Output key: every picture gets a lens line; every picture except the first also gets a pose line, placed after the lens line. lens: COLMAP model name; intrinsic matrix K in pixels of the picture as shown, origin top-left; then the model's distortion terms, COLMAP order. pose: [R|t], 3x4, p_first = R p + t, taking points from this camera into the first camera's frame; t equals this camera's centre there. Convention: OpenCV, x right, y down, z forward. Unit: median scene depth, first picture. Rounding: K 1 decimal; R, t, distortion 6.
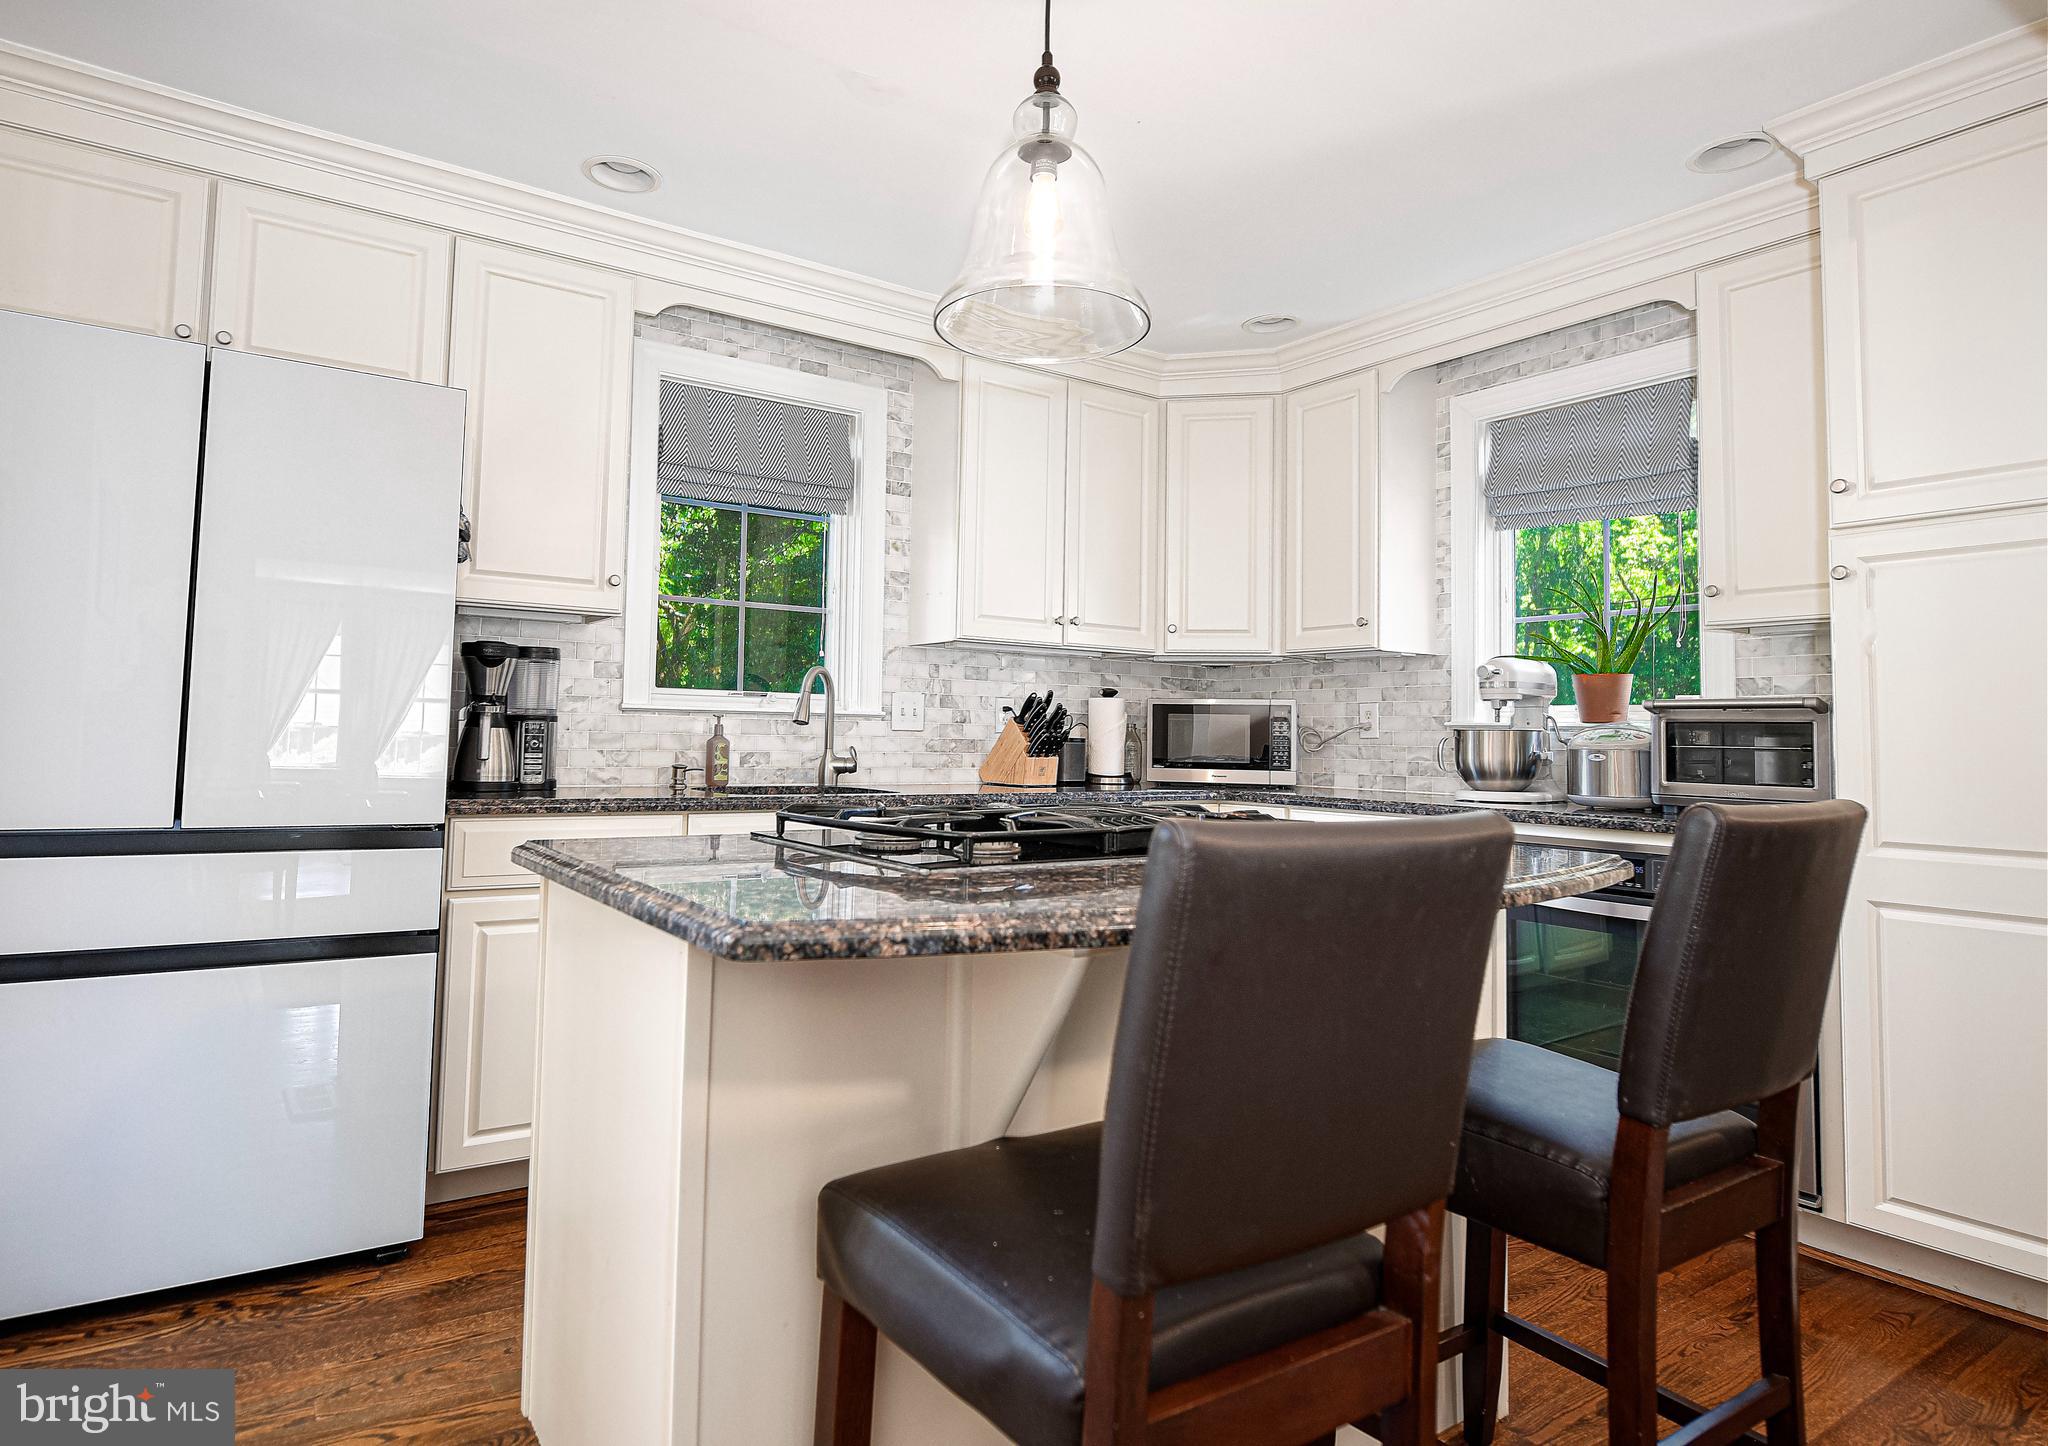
lens RADIAL K [[1215.3, 0, 1020.4], [0, 1215.3, 665.4], [0, 0, 1]] dist [-0.000961, -0.000590]
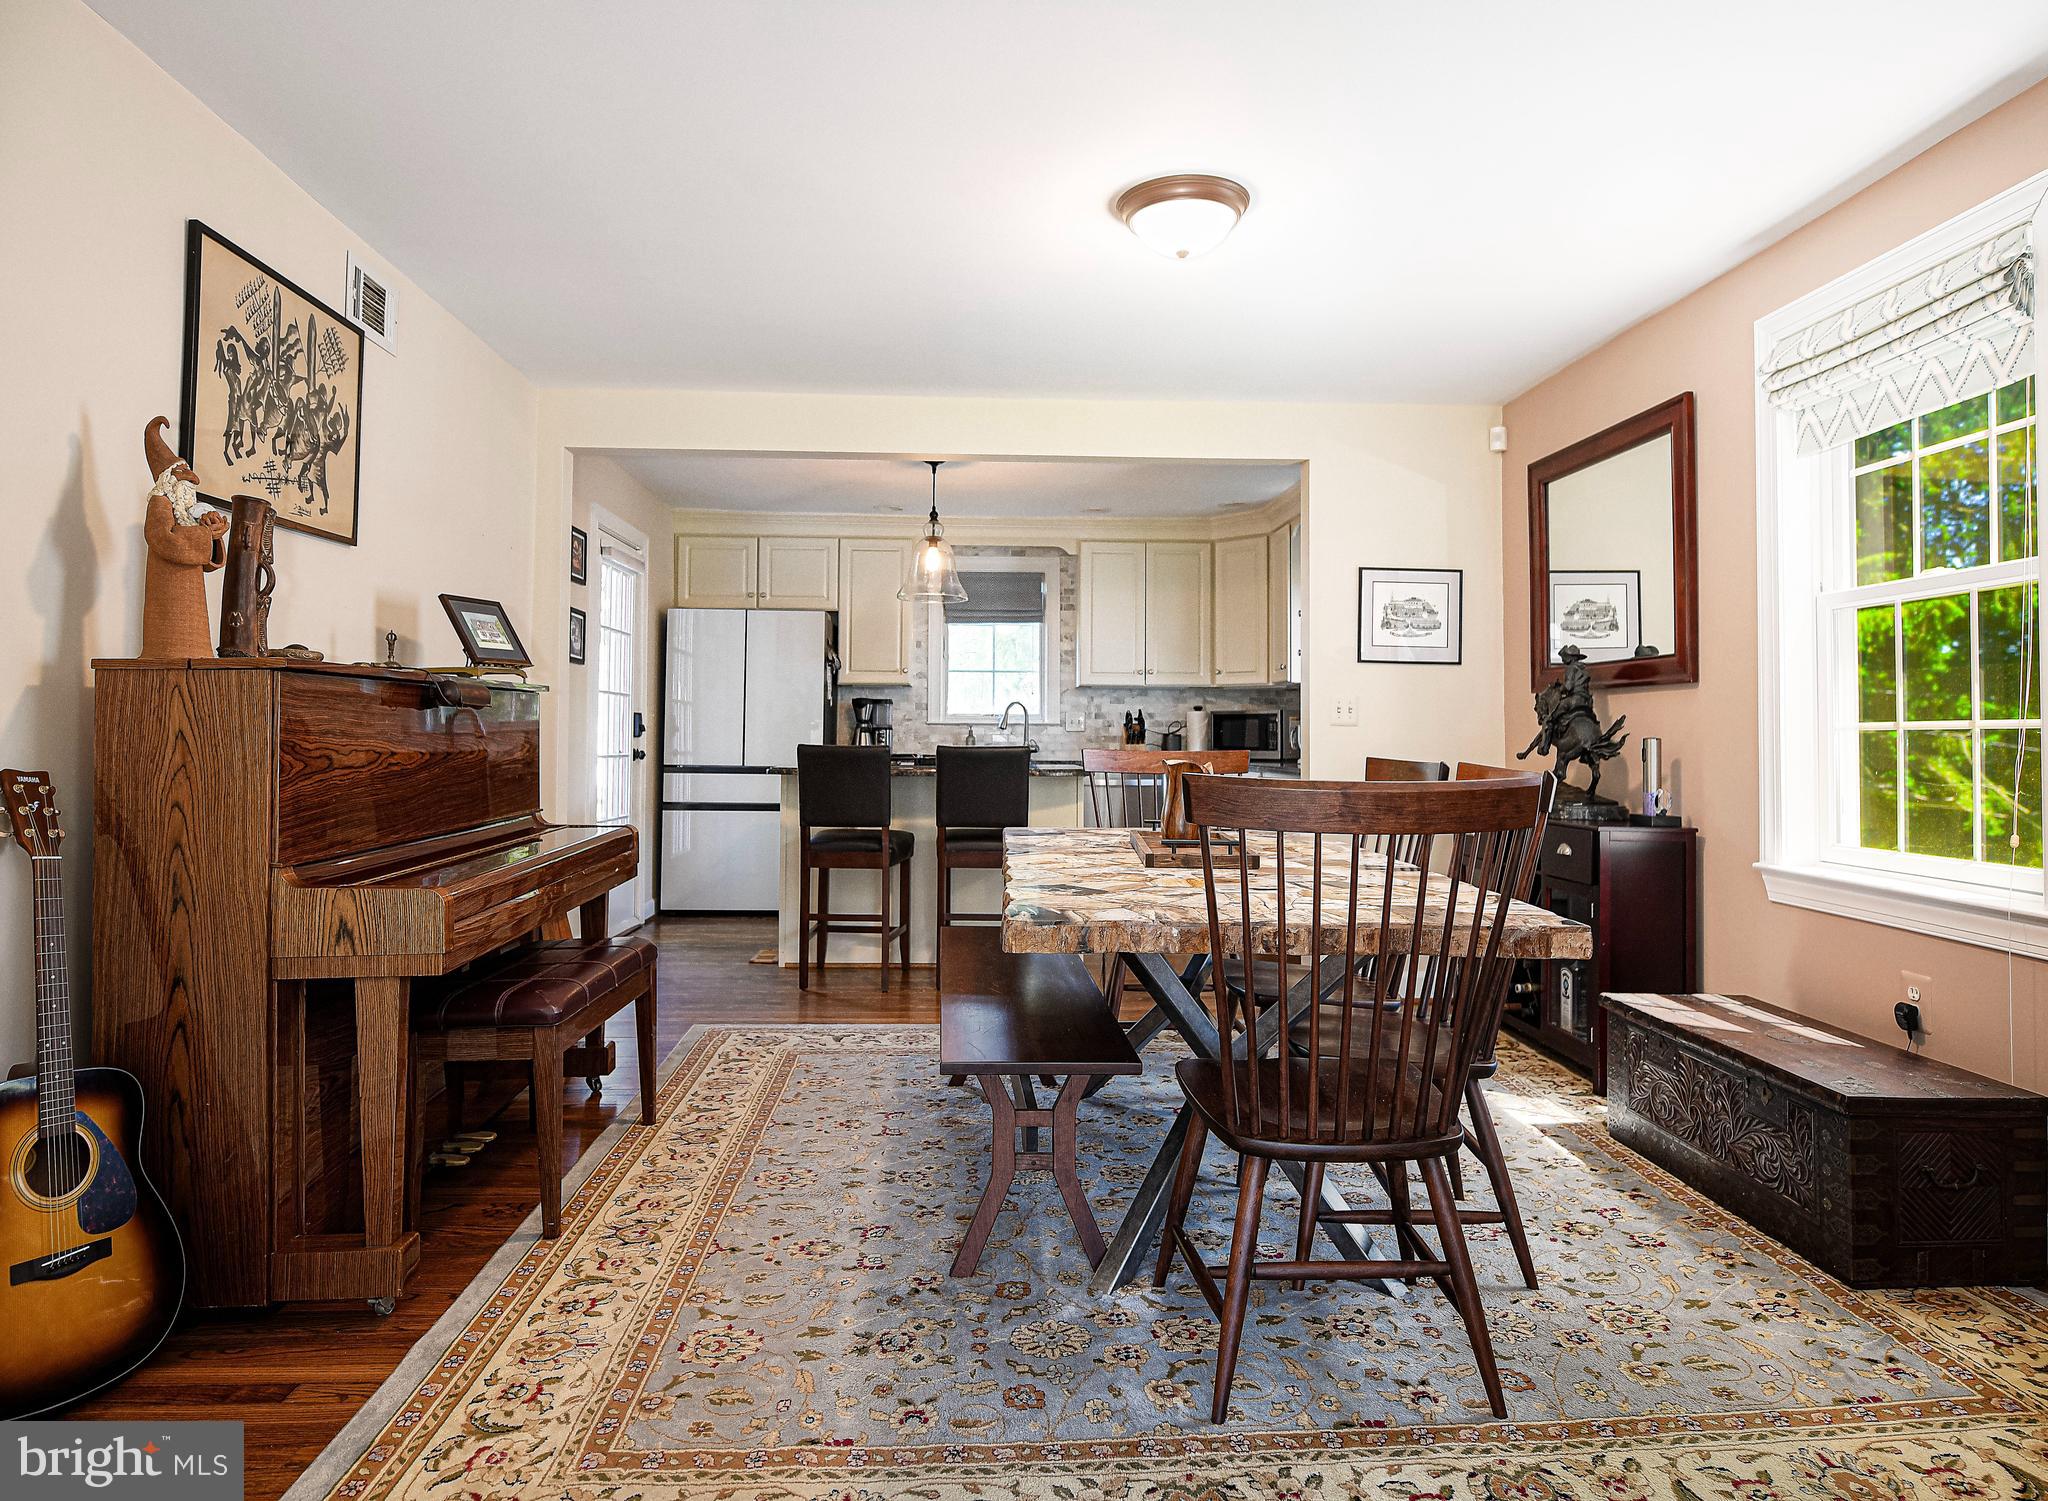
lens RADIAL K [[1336.2, 0, 1017.8], [0, 1336.2, 698.7], [0, 0, 1]] dist [0.001113, 0.000268]
pose [[0.842216, -0.029459, -0.538335, 0.991169], [0.041987, 0.999057, 0.011016, -0.026595], [0.537503, -0.031881, 0.842659, -0.857822]]
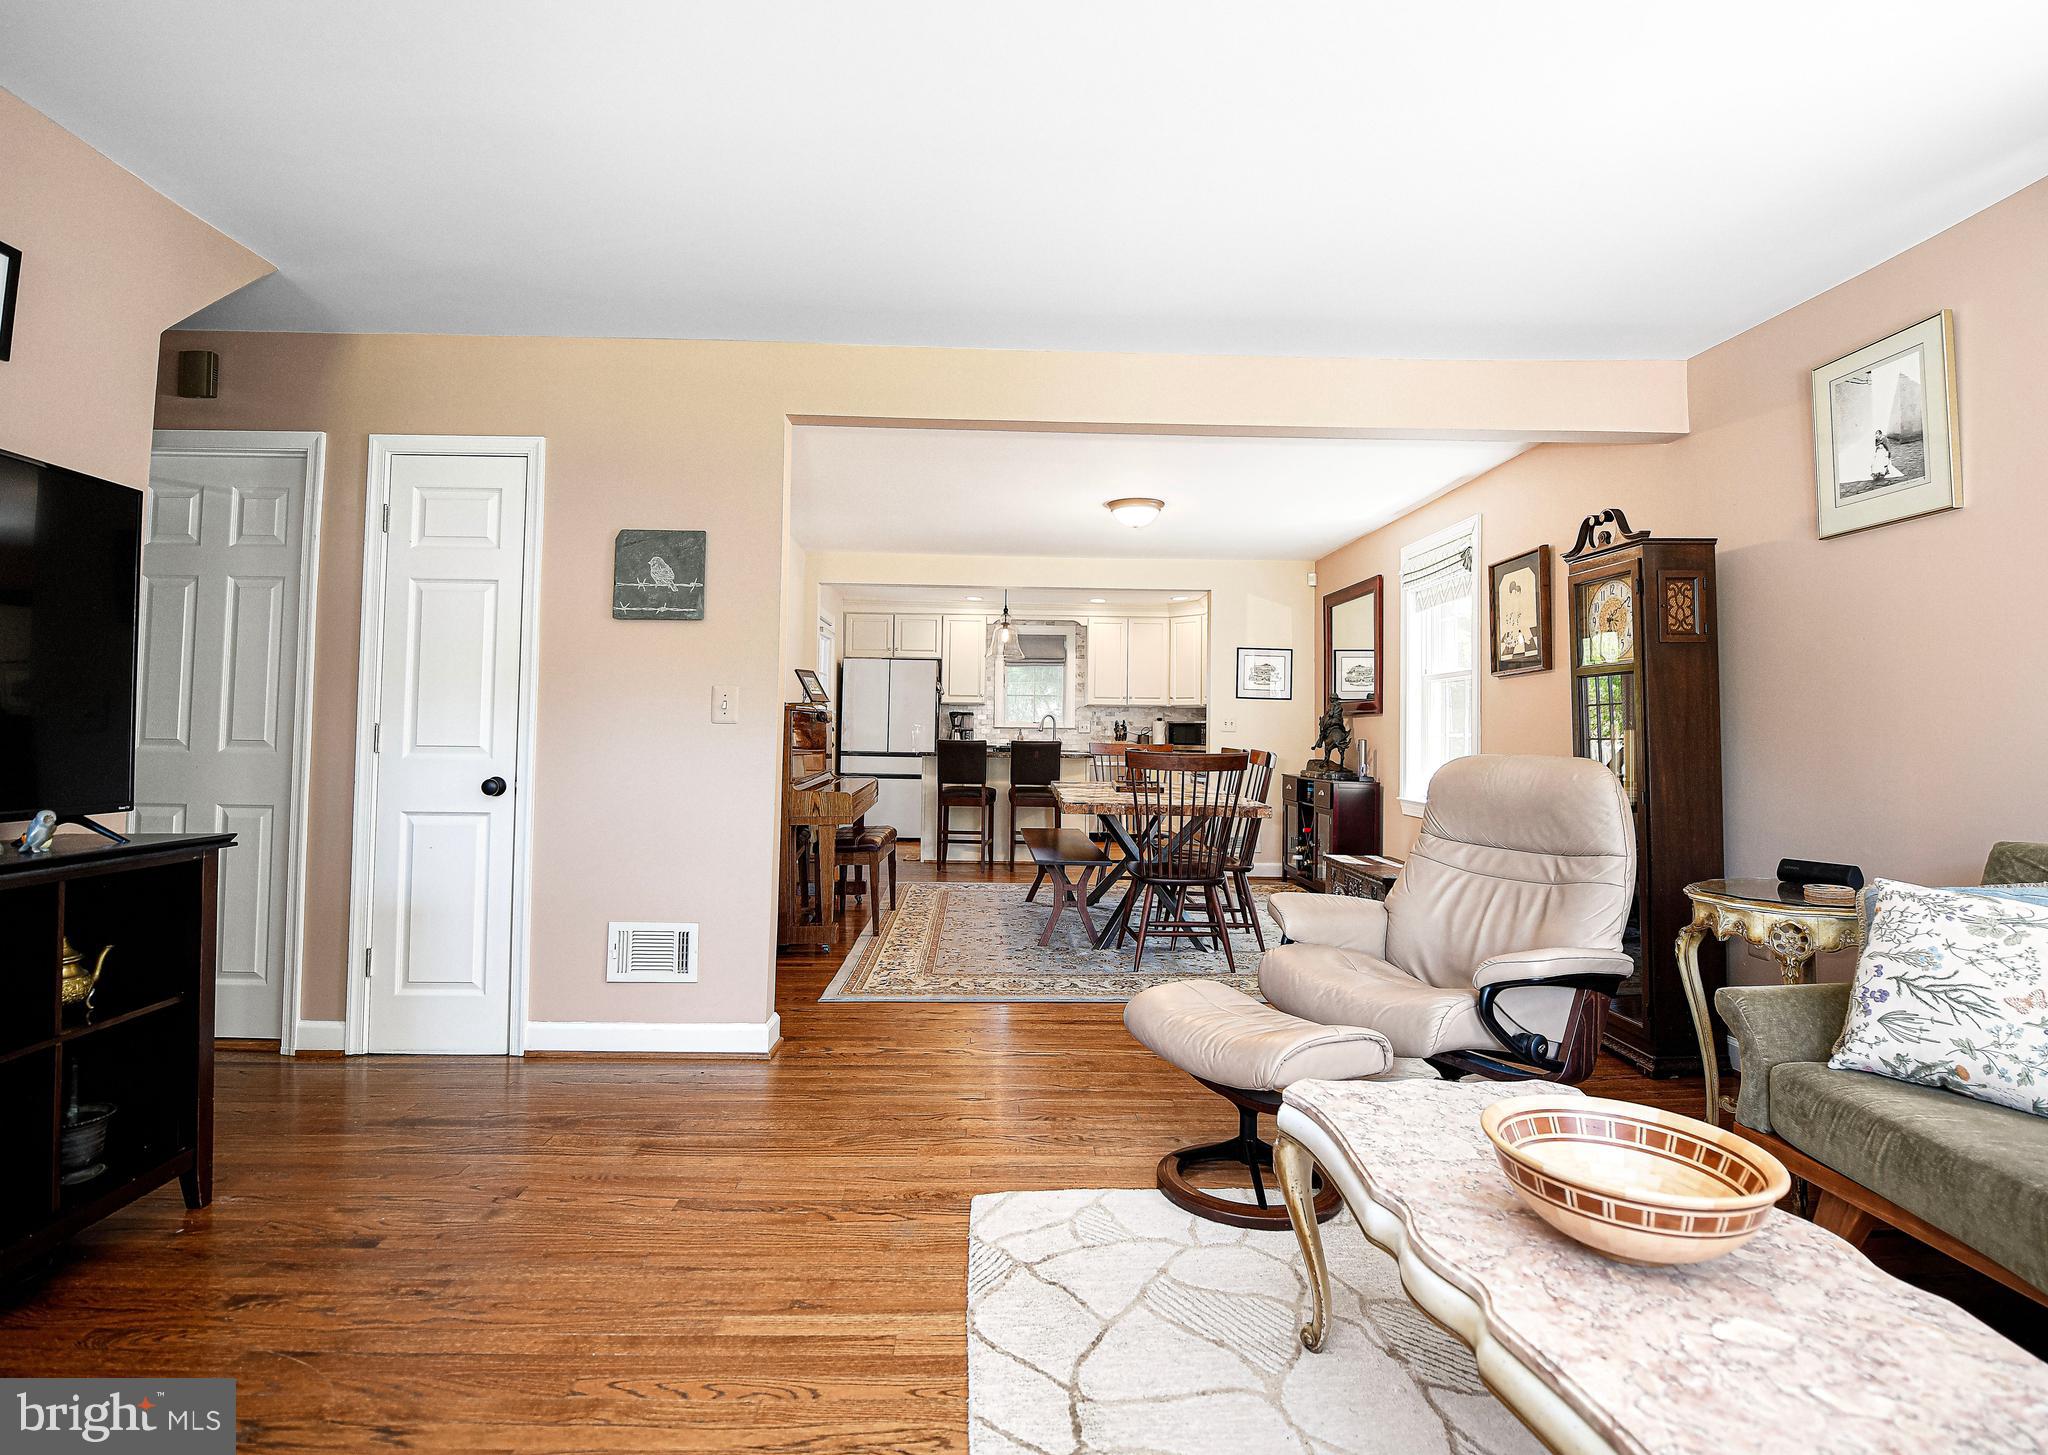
lens RADIAL K [[1150.6, 0, 1024.0], [0, 1150.6, 727.5], [0, 0, 1]] dist [-0.000067, -0.000047]
pose [[0.838682, -0.011082, -0.544508, 1.425106], [0.034441, 0.998871, 0.032718, -0.065377], [0.543531, -0.046193, 0.838117, -1.620566]]
